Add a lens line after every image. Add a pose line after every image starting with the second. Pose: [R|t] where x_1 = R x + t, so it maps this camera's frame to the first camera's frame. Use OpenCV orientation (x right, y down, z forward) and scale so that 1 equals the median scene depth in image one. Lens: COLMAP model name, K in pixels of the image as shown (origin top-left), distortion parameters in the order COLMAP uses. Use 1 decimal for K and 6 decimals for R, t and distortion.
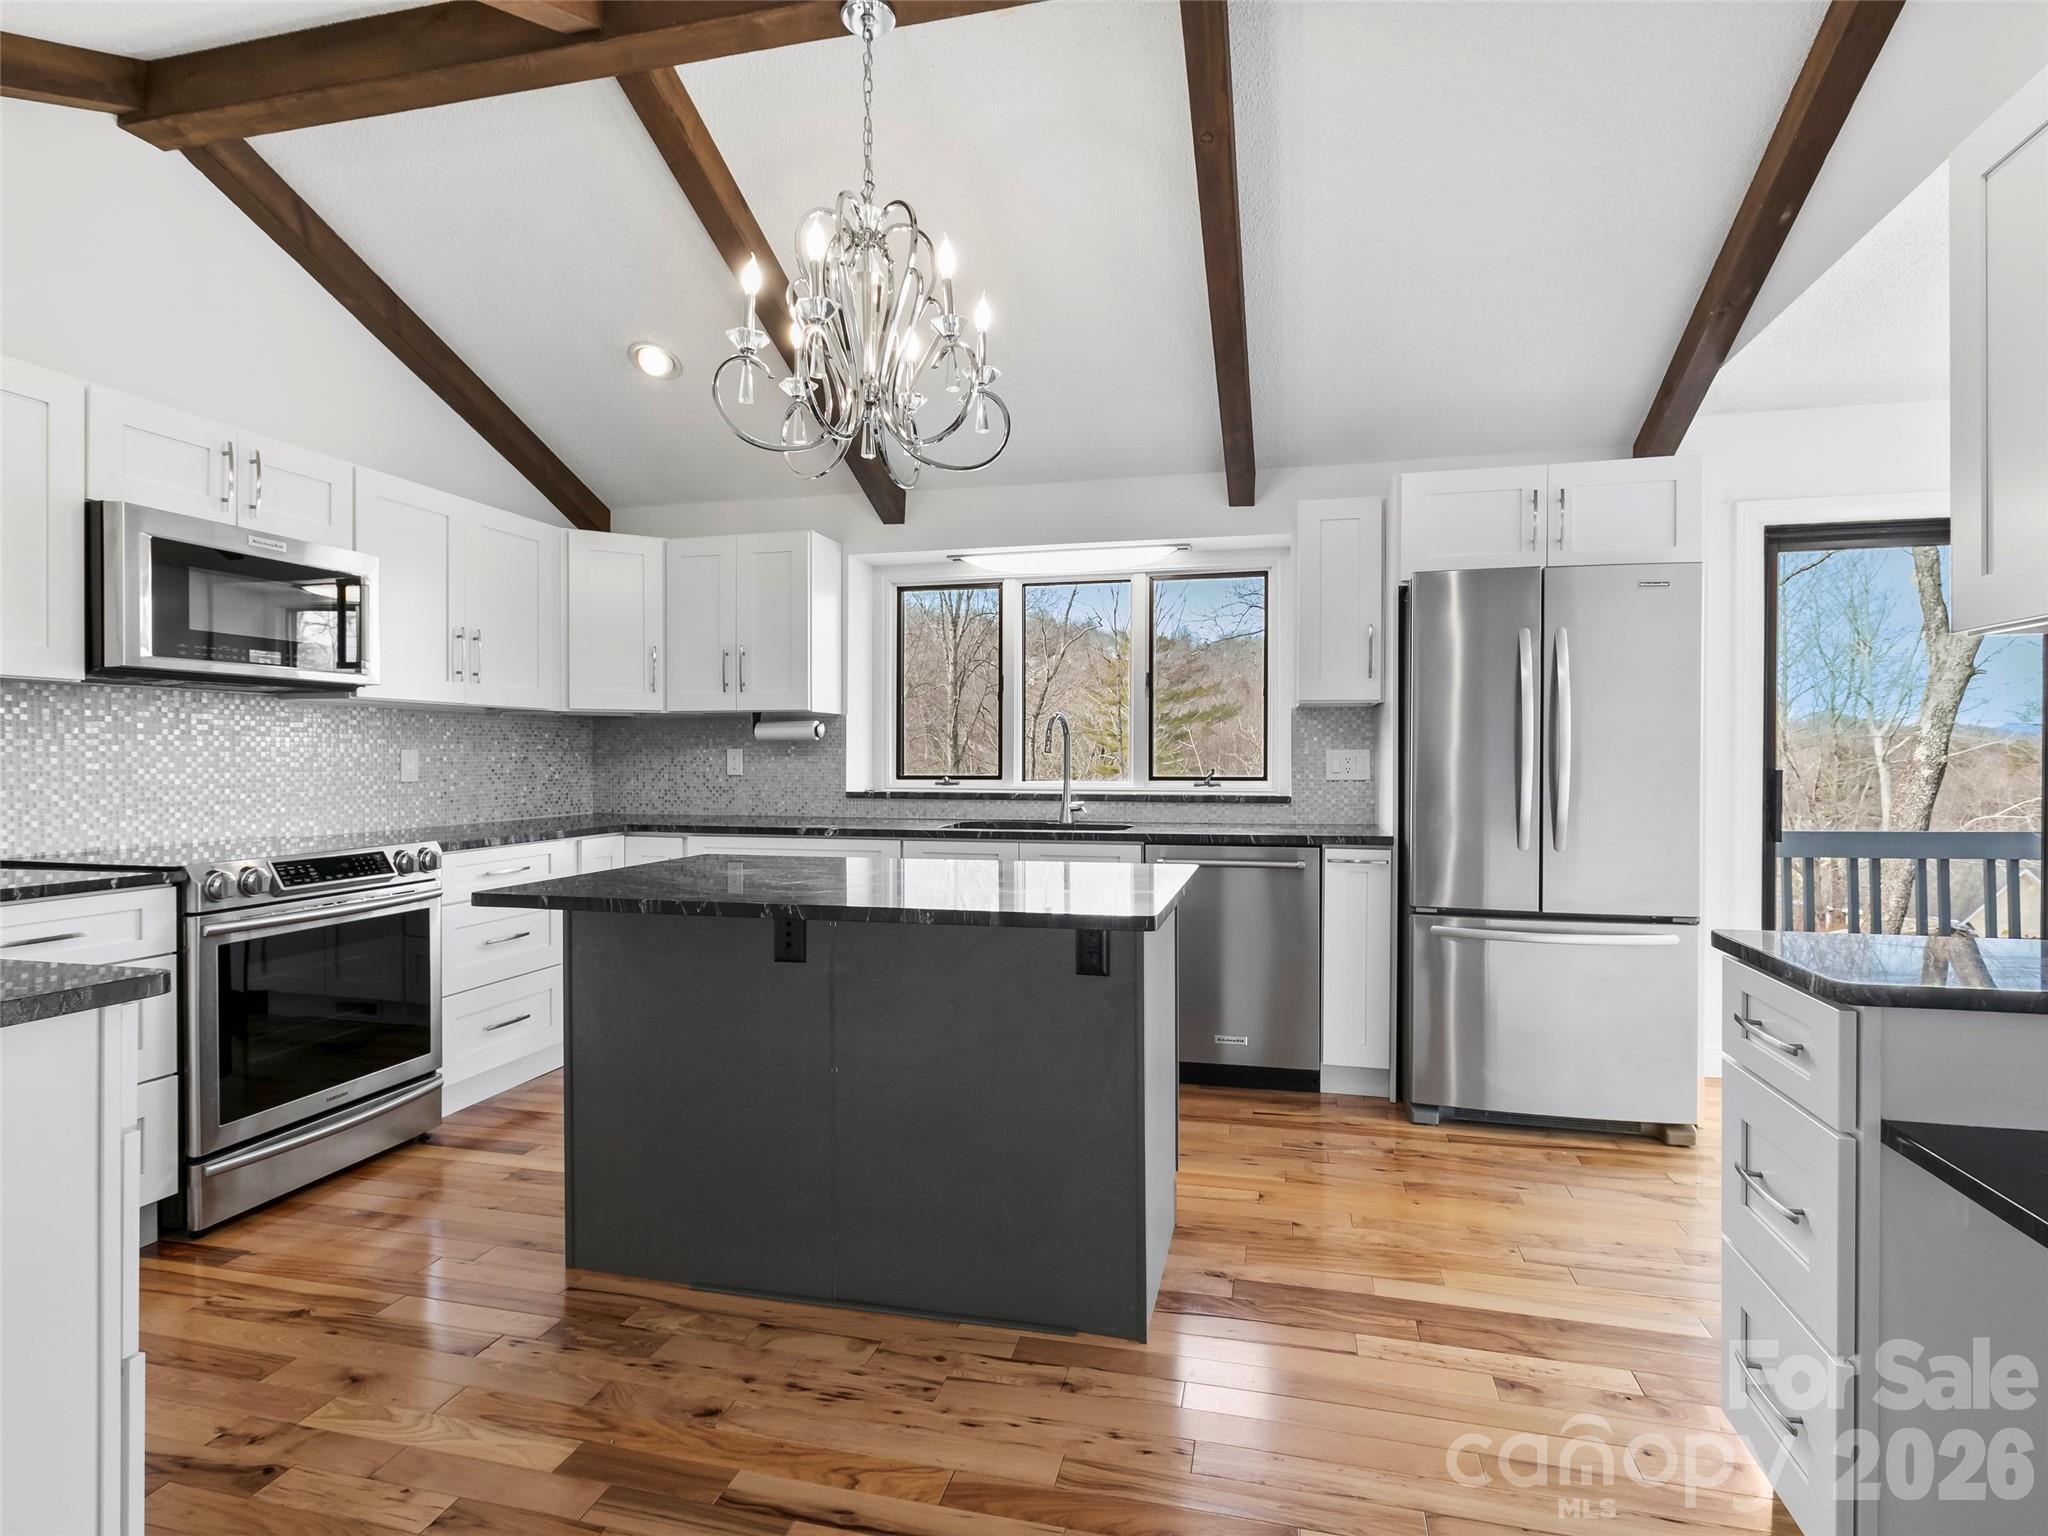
lens RADIAL K [[1048.6, 0, 1034.4], [0, 1048.6, 775.5], [0, 0, 1]] dist [0.001755, 0.000915]
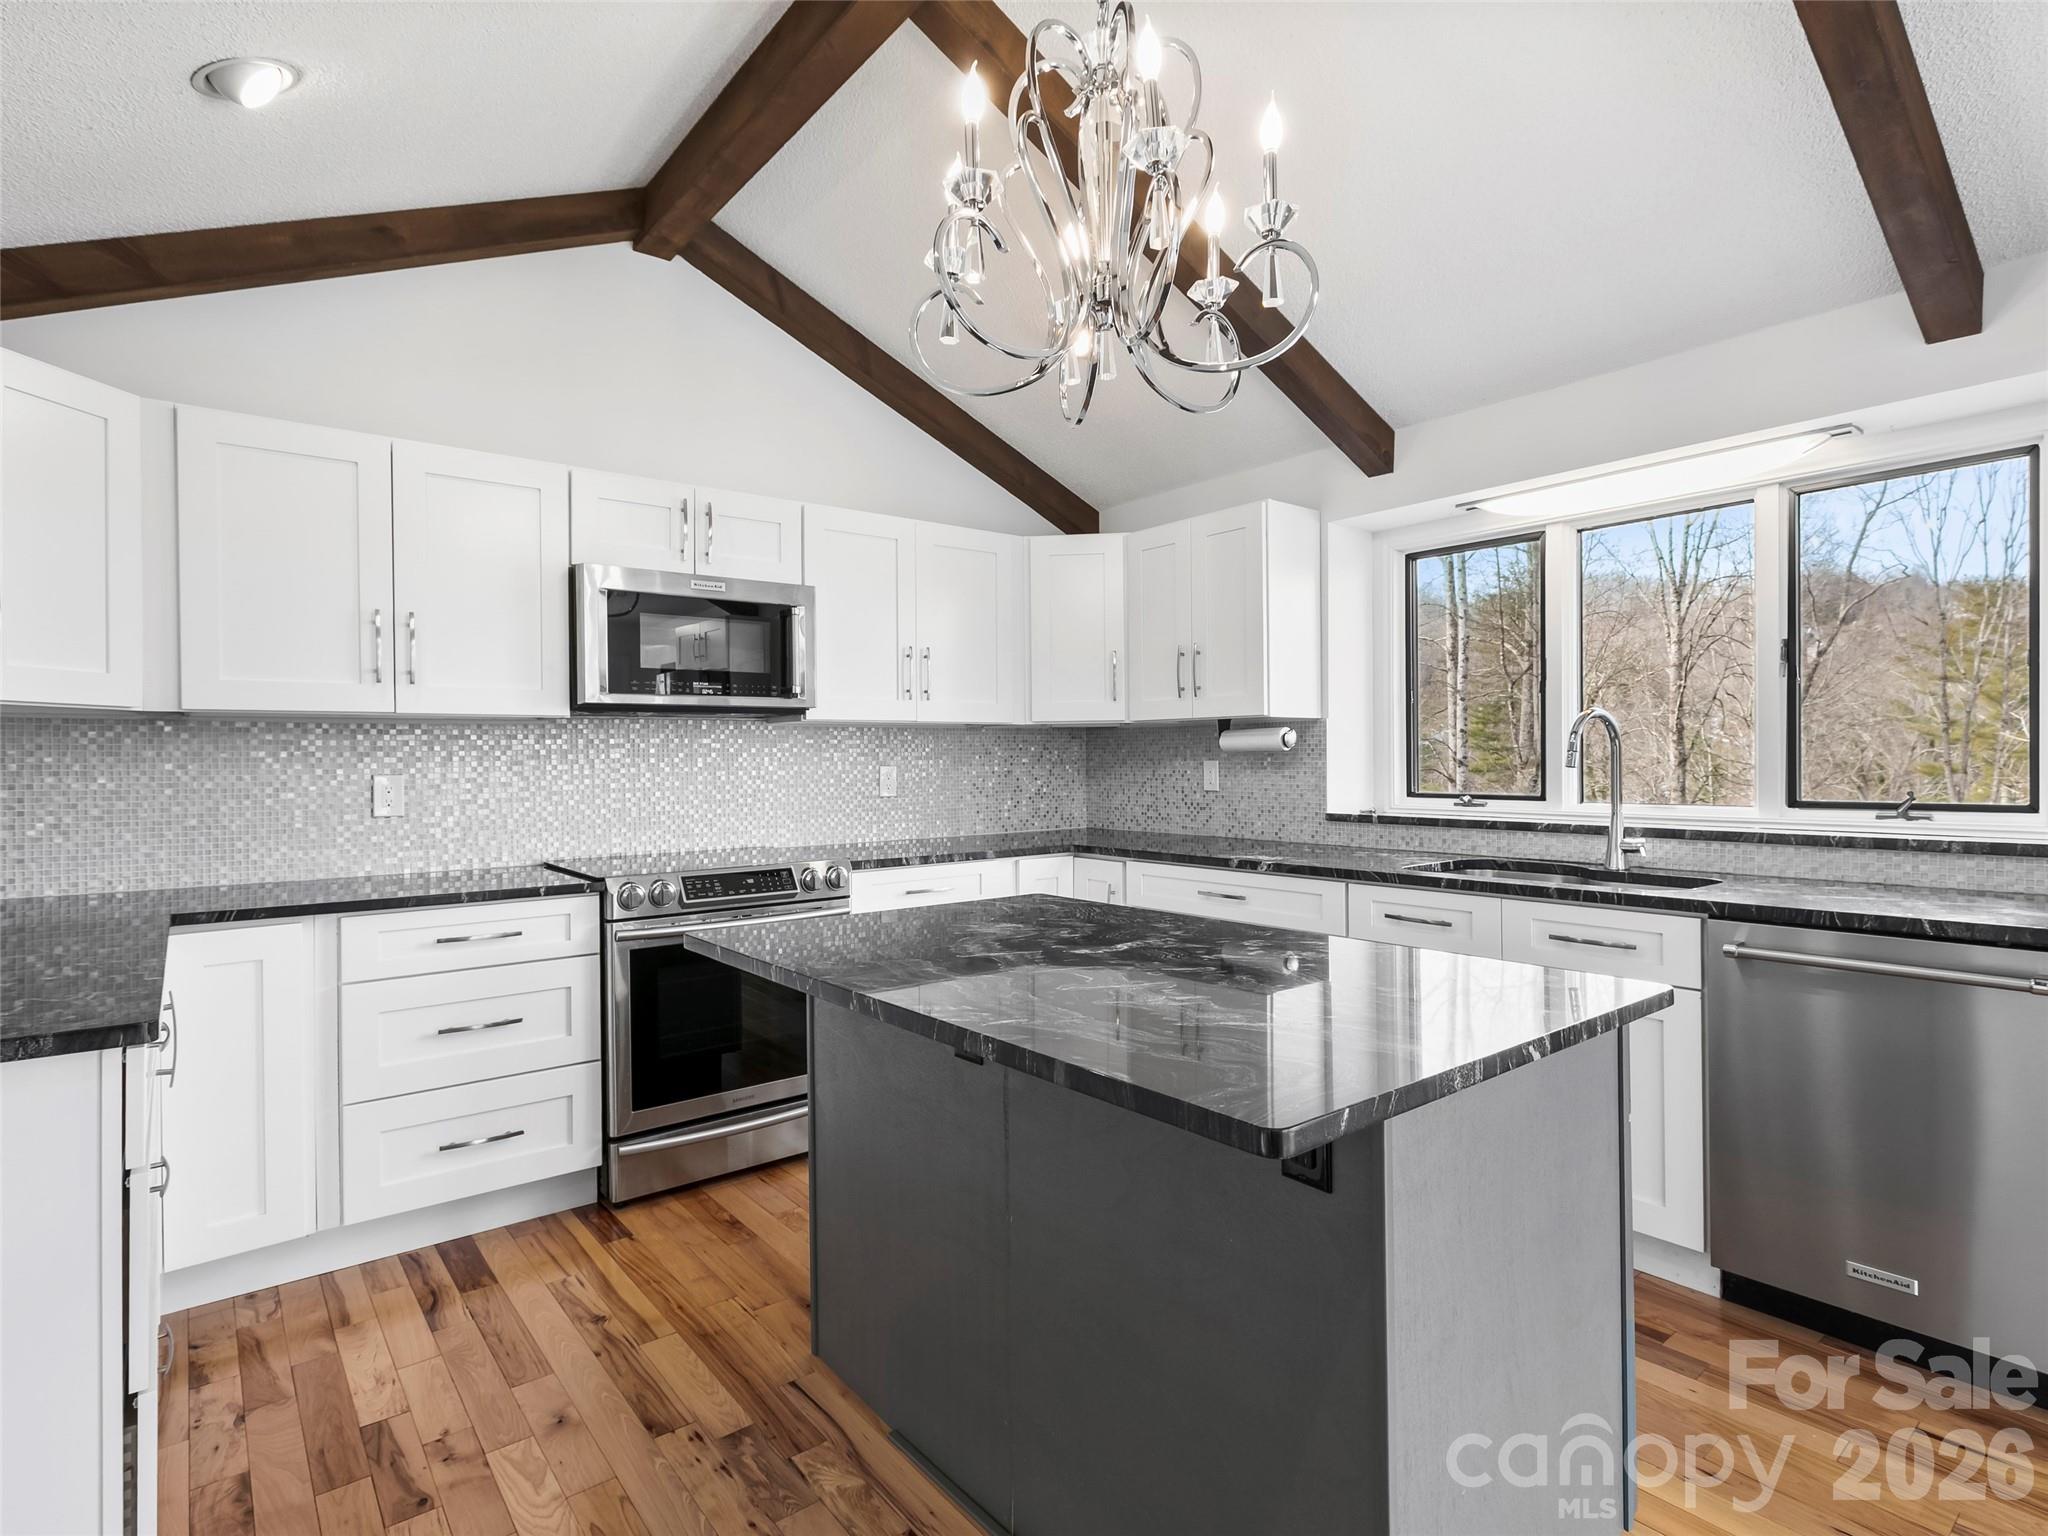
lens RADIAL K [[1047.5, 0, 1024.0], [0, 1047.5, 768.0], [0, 0, 1]] dist [0.000533, 0.000347]
pose [[0.791828, -0.001324, -0.610743, 0.145117], [-0.001960, 0.999987, -0.004709, -0.016834], [0.610741, 0.004926, 0.791815, 0.233110]]
